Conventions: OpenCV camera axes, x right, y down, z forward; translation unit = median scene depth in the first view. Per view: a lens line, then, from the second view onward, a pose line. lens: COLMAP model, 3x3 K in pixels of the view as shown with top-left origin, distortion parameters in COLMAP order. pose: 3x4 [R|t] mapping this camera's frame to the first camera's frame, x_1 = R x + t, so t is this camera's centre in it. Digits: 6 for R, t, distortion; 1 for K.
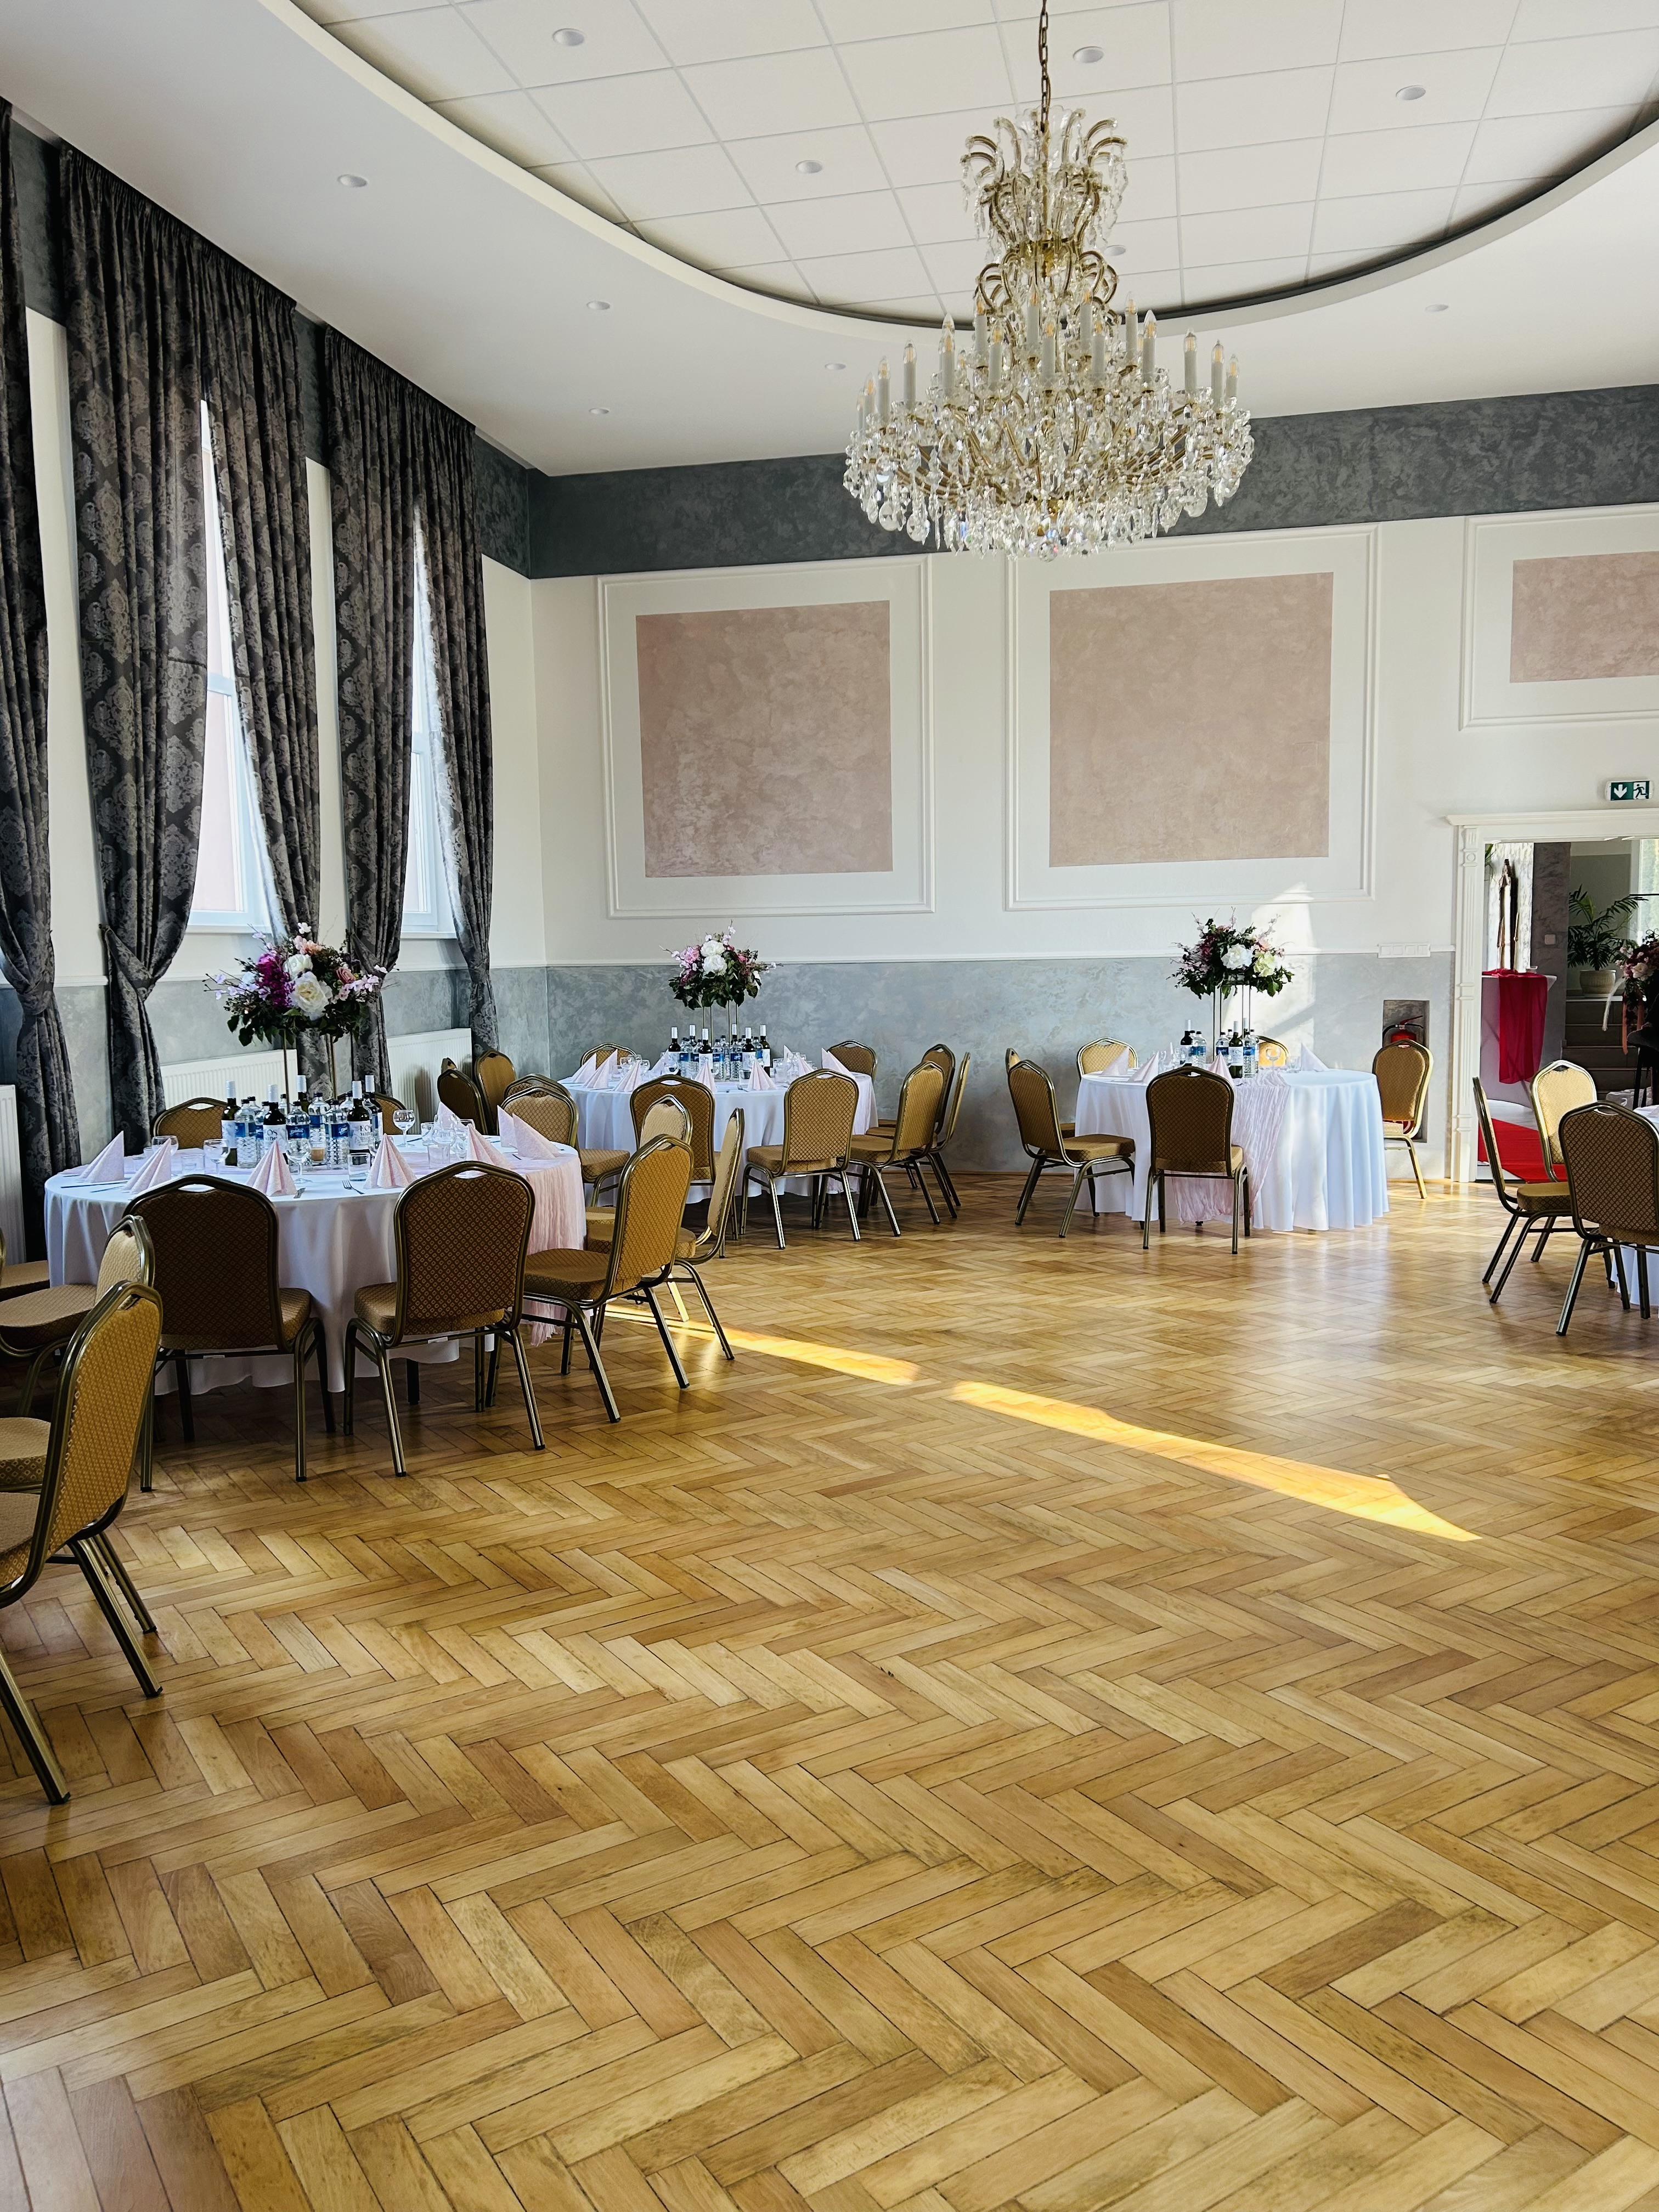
lens RADIAL K [[1668.2, 0, 829.5], [0, 1668.2, 1106.0], [0, 0, 1]] dist [0.088968, -0.103367]
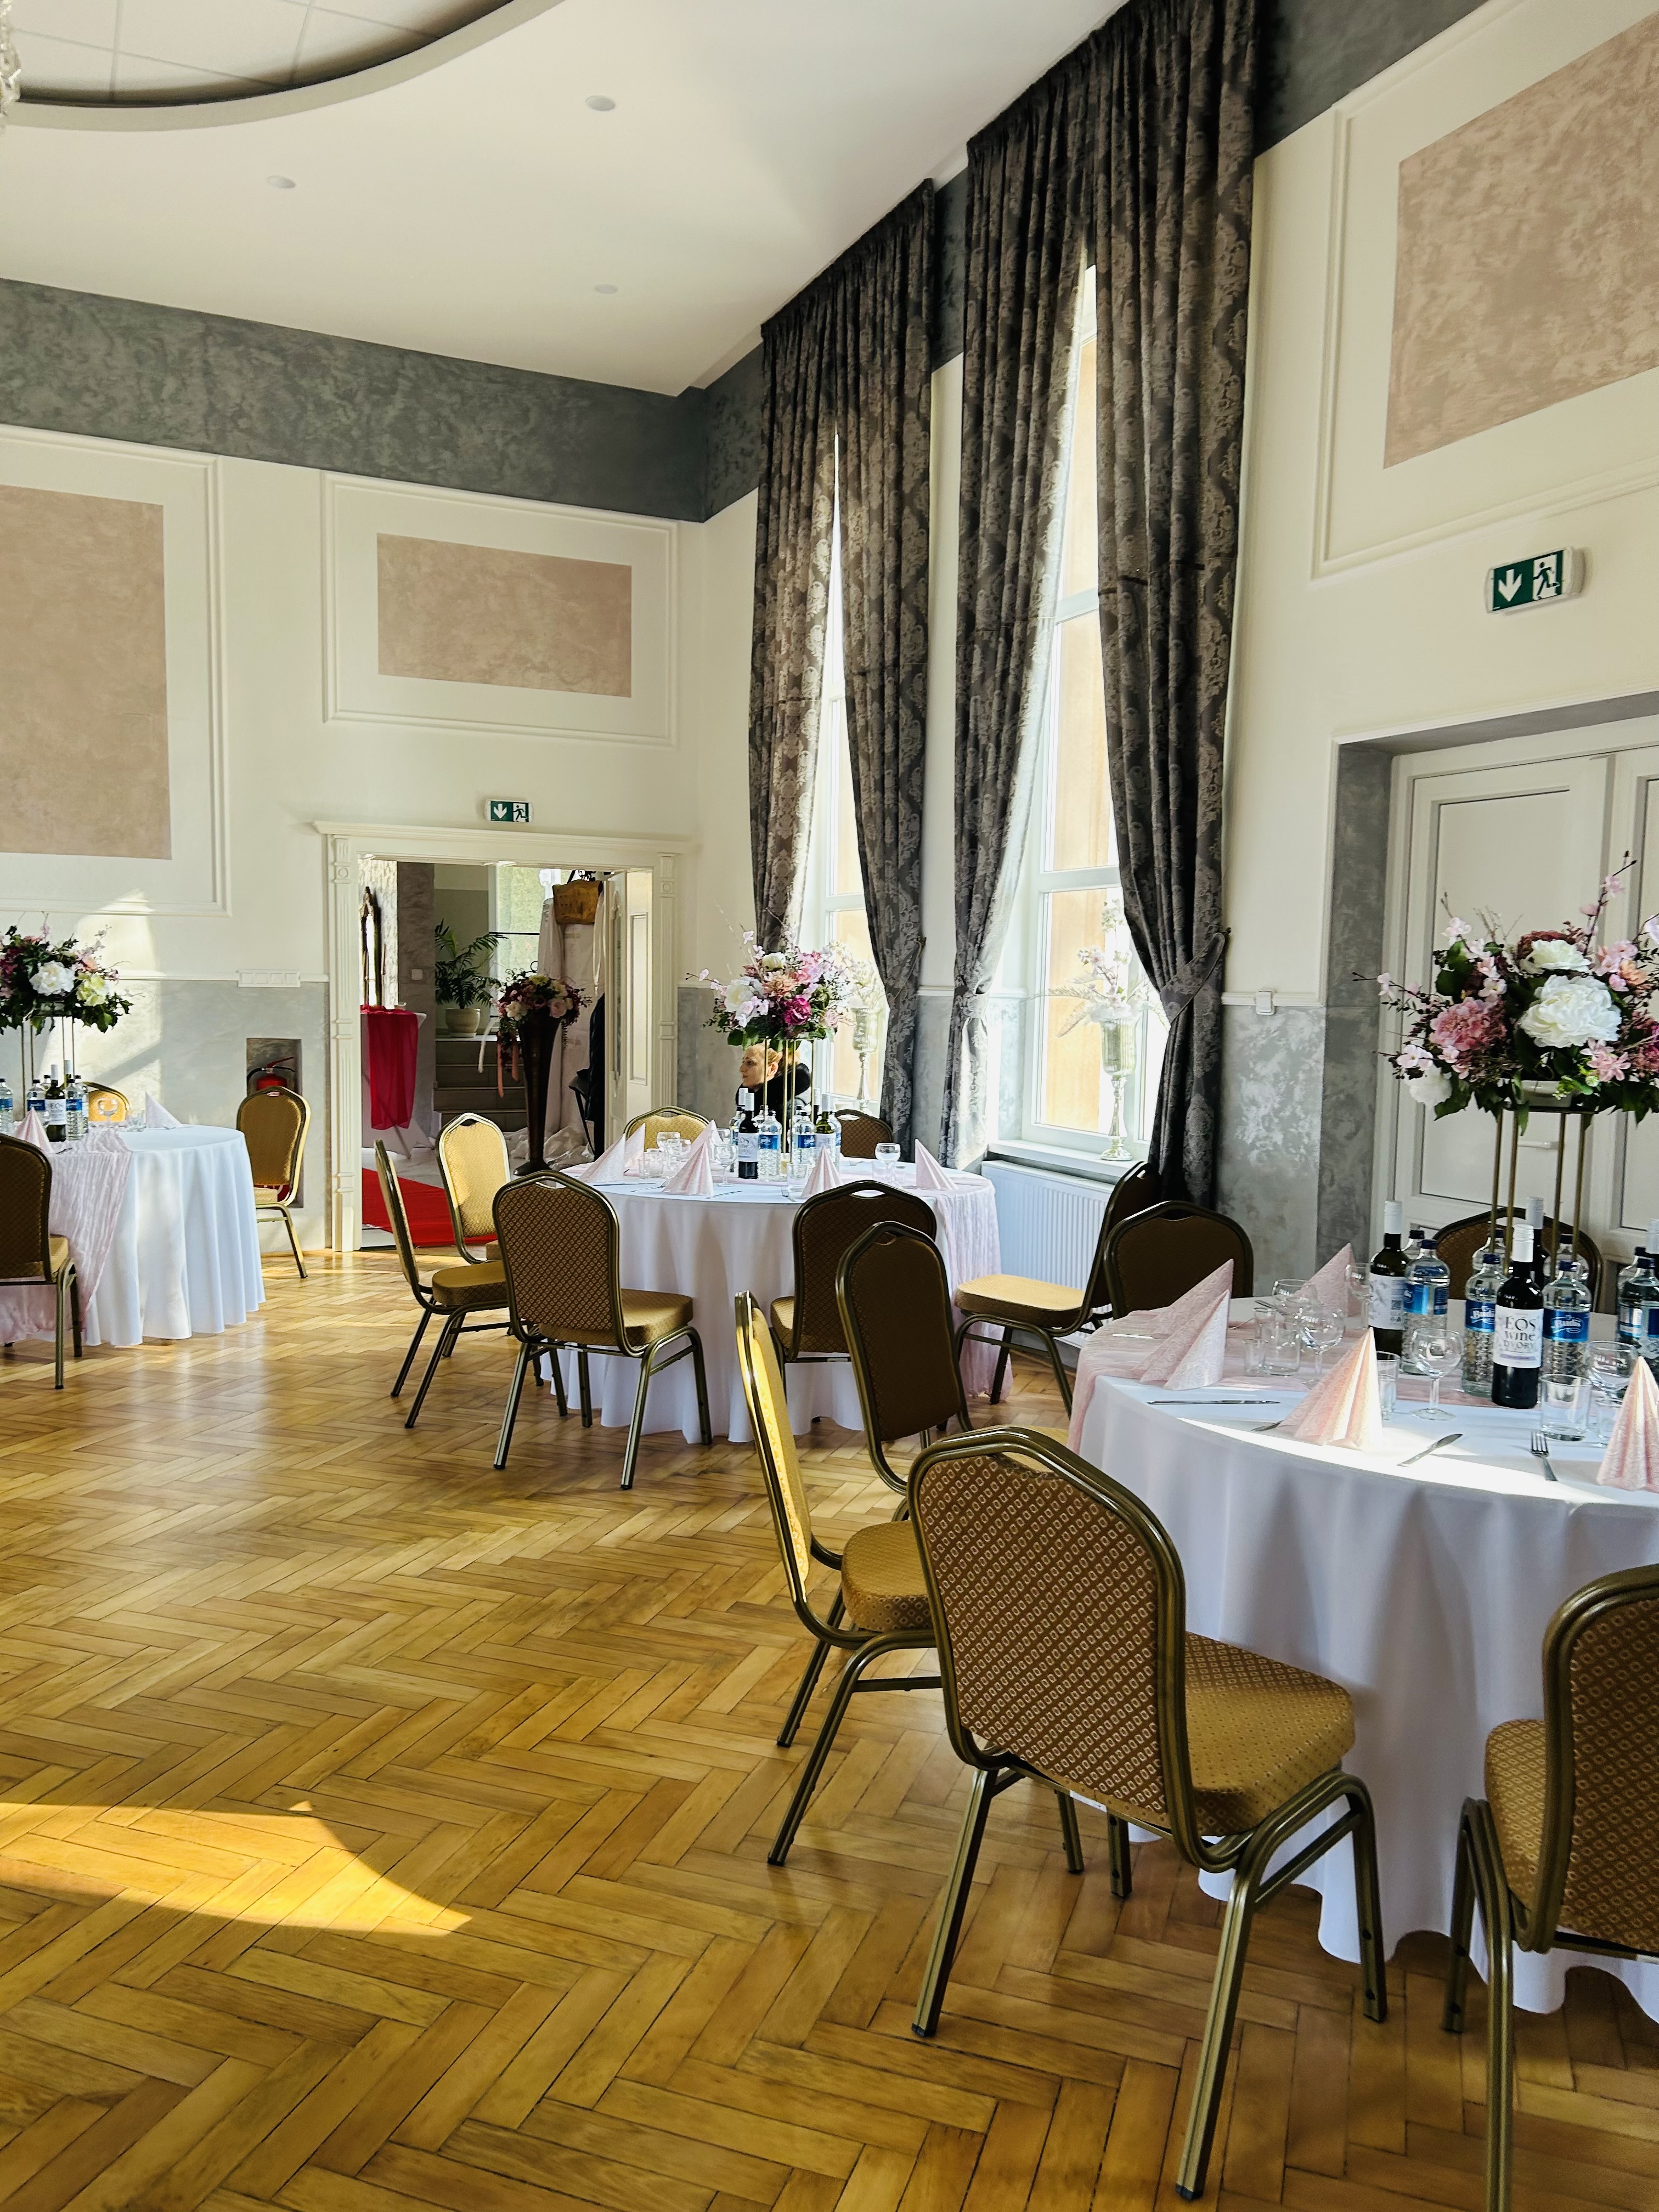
lens RADIAL K [[1670.9, 0, 827.9], [0, 1670.9, 1123.2], [0, 0, 1]] dist [0.038521, -0.033912]
pose [[0.789871, -0.024250, 0.612793, 0.051942], [0.031005, 0.999519, -0.000410, -0.012852], [-0.612488, 0.019323, 0.790244, 0.186909]]
